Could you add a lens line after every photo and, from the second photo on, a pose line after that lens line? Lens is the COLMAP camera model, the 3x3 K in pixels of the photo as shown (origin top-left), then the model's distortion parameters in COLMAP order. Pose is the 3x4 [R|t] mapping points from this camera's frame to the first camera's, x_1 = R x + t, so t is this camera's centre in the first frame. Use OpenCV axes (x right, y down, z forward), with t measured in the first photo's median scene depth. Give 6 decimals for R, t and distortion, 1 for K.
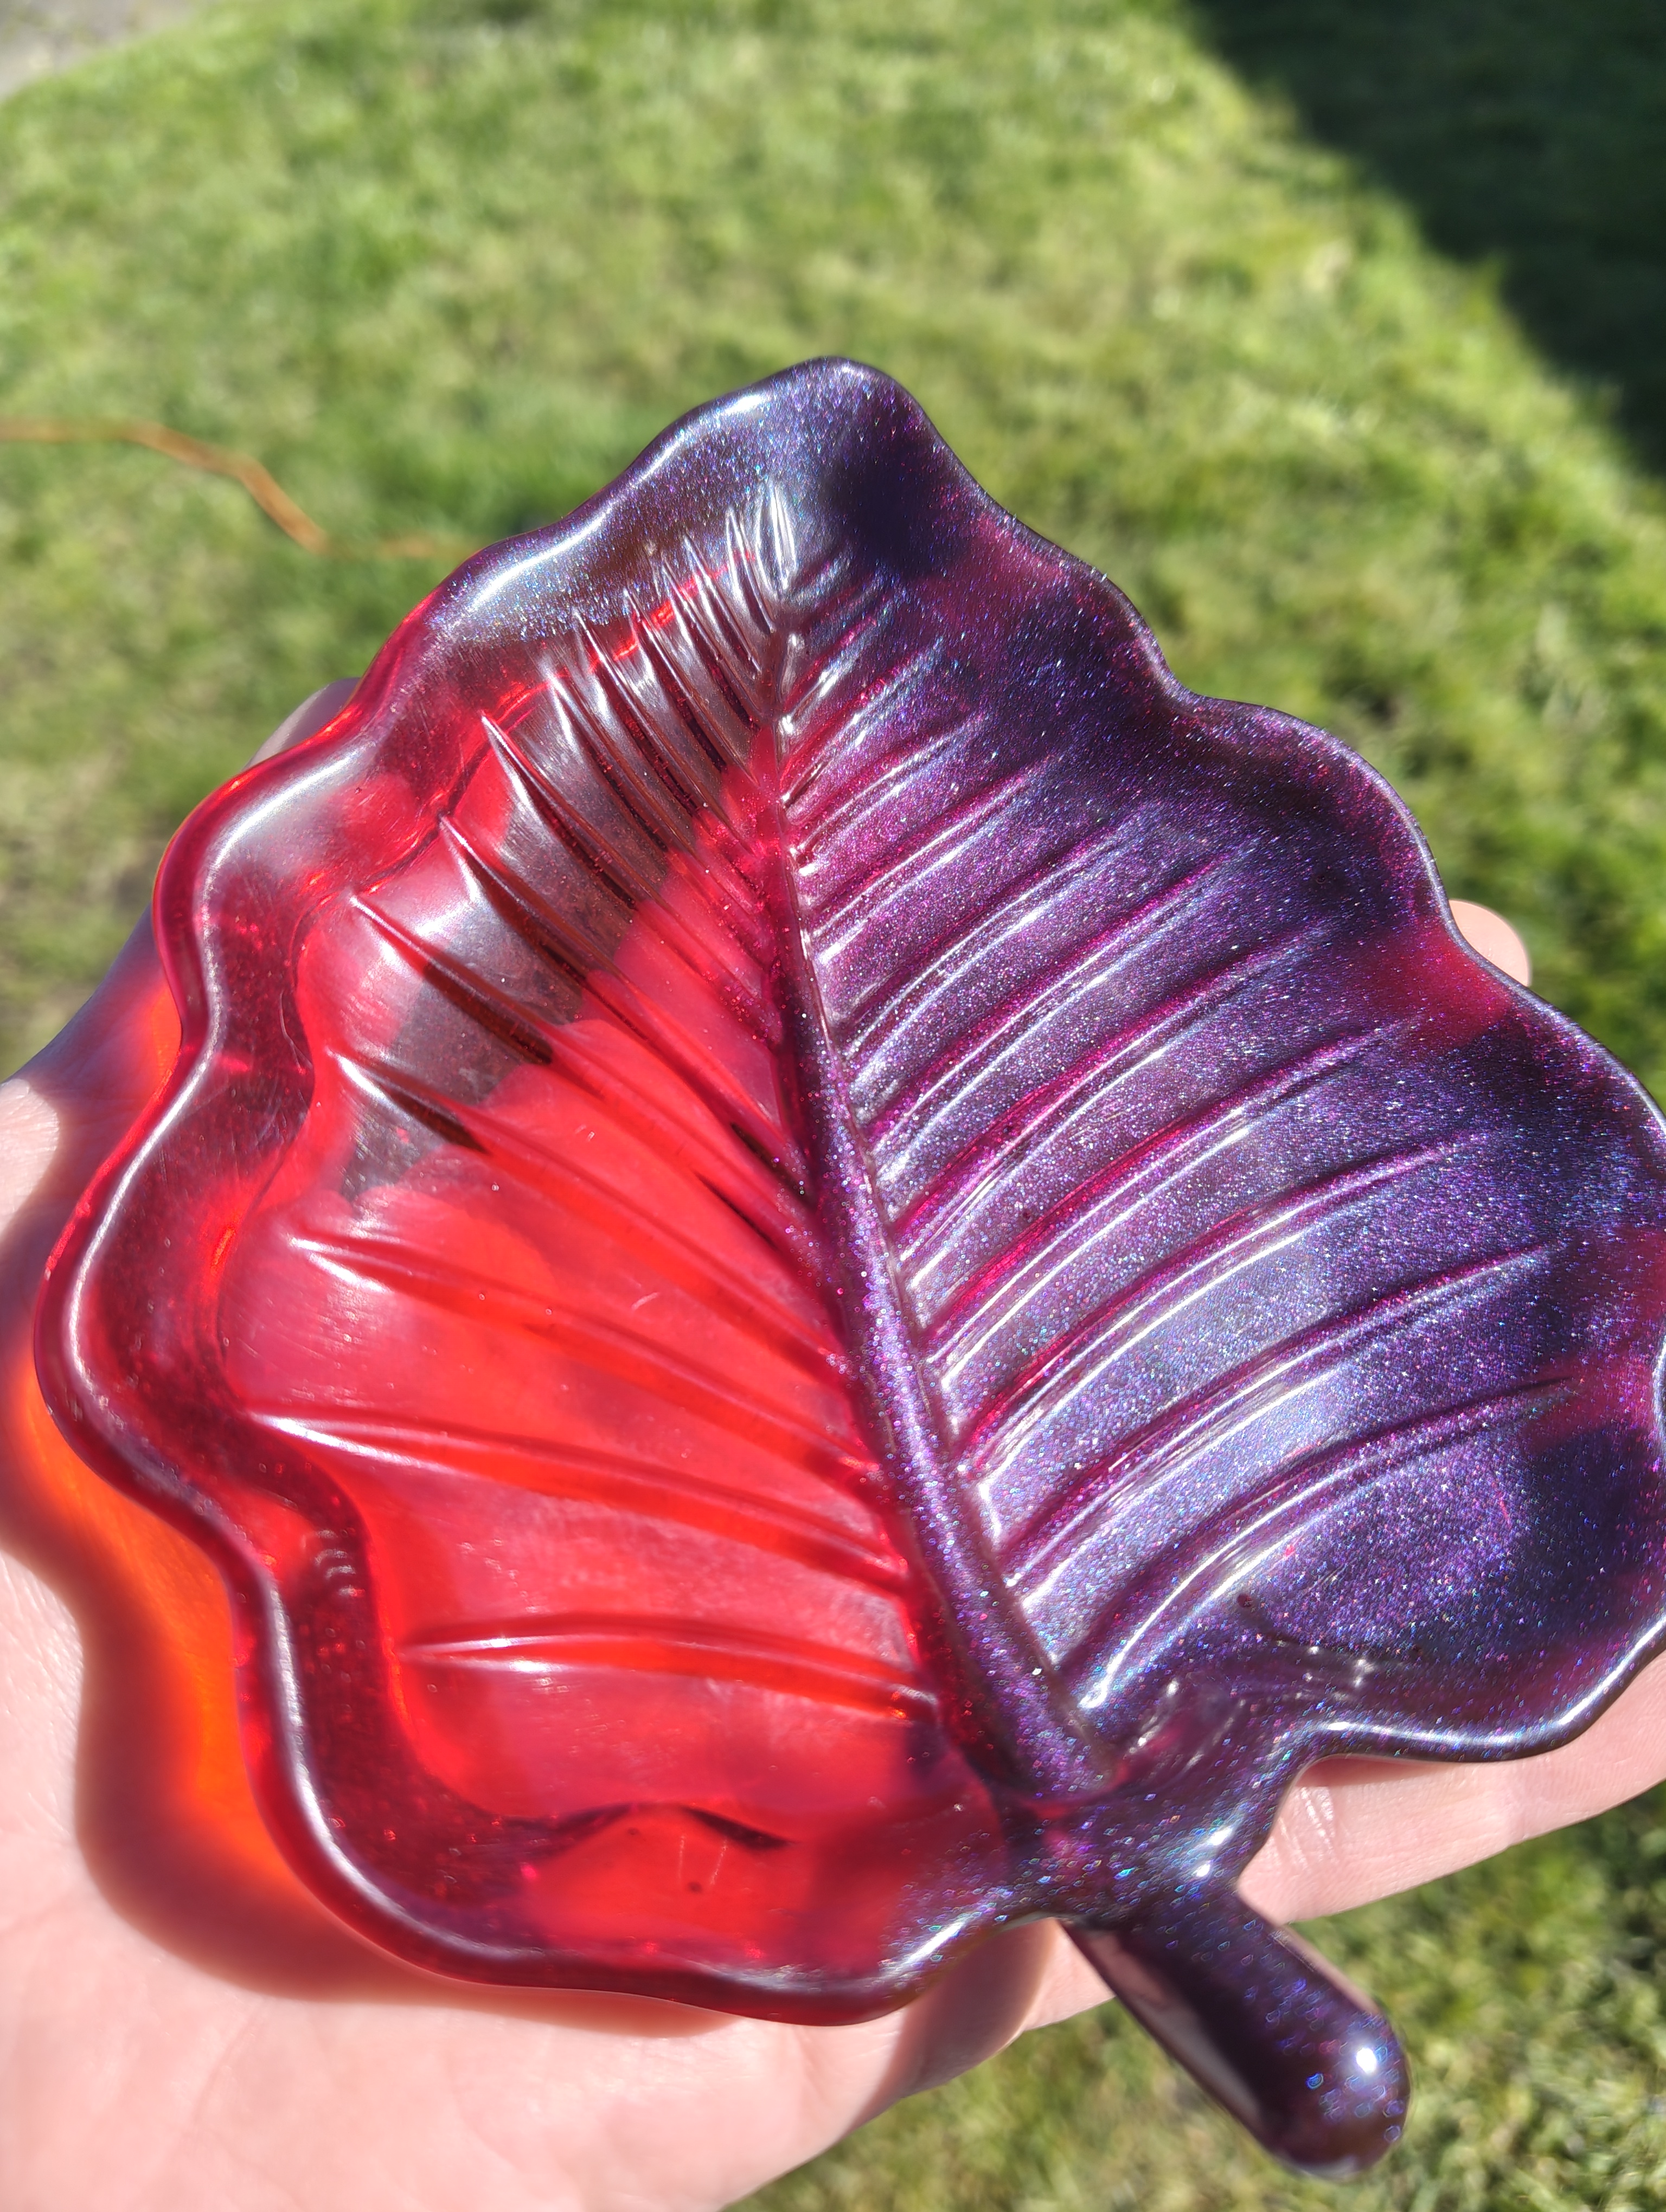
lens RADIAL K [[1570.6, 0, 799.7], [0, 1570.6, 1077.8], [0, 0, 1]] dist [-0.026017, 0.005613]
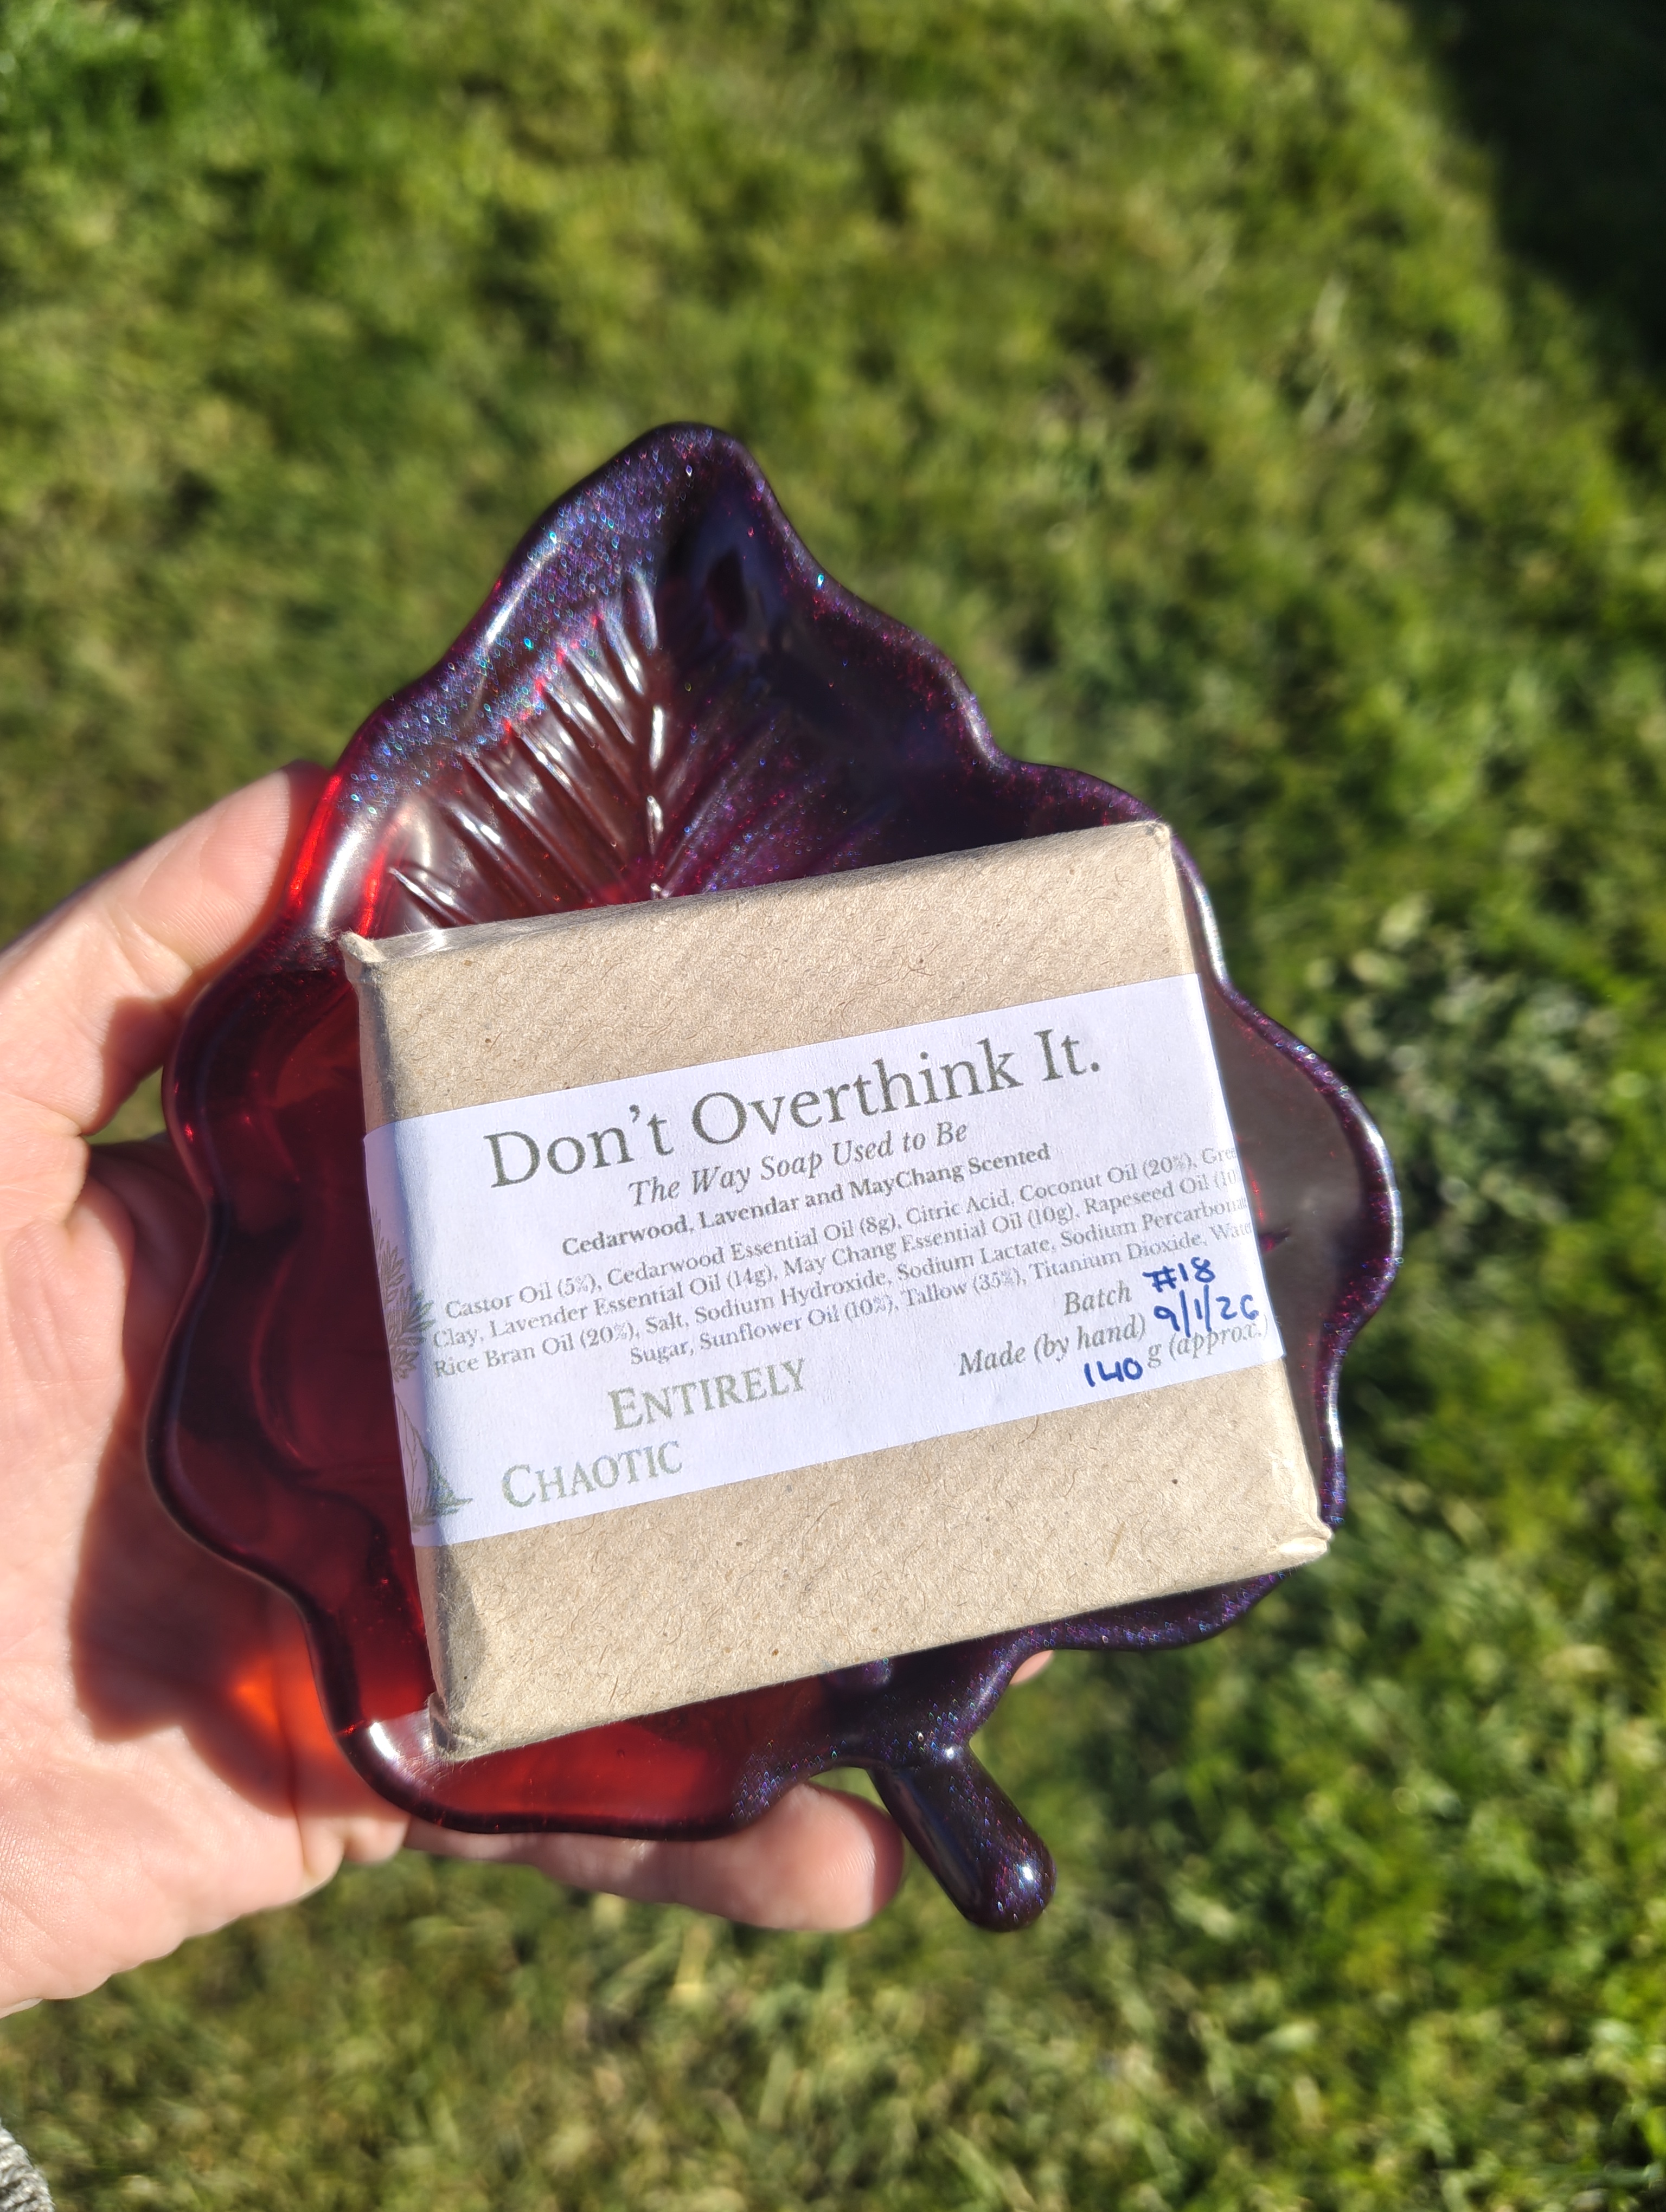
lens RADIAL K [[1570.6, 0, 829.8], [0, 1570.6, 1031.5], [0, 0, 1]] dist [-0.026017, 0.005613]
pose [[0.970237, 0.099759, 0.220652, 0.135444], [-0.143703, 0.970607, 0.193059, -0.064392], [-0.194907, -0.219021, 0.956055, 0.295786]]
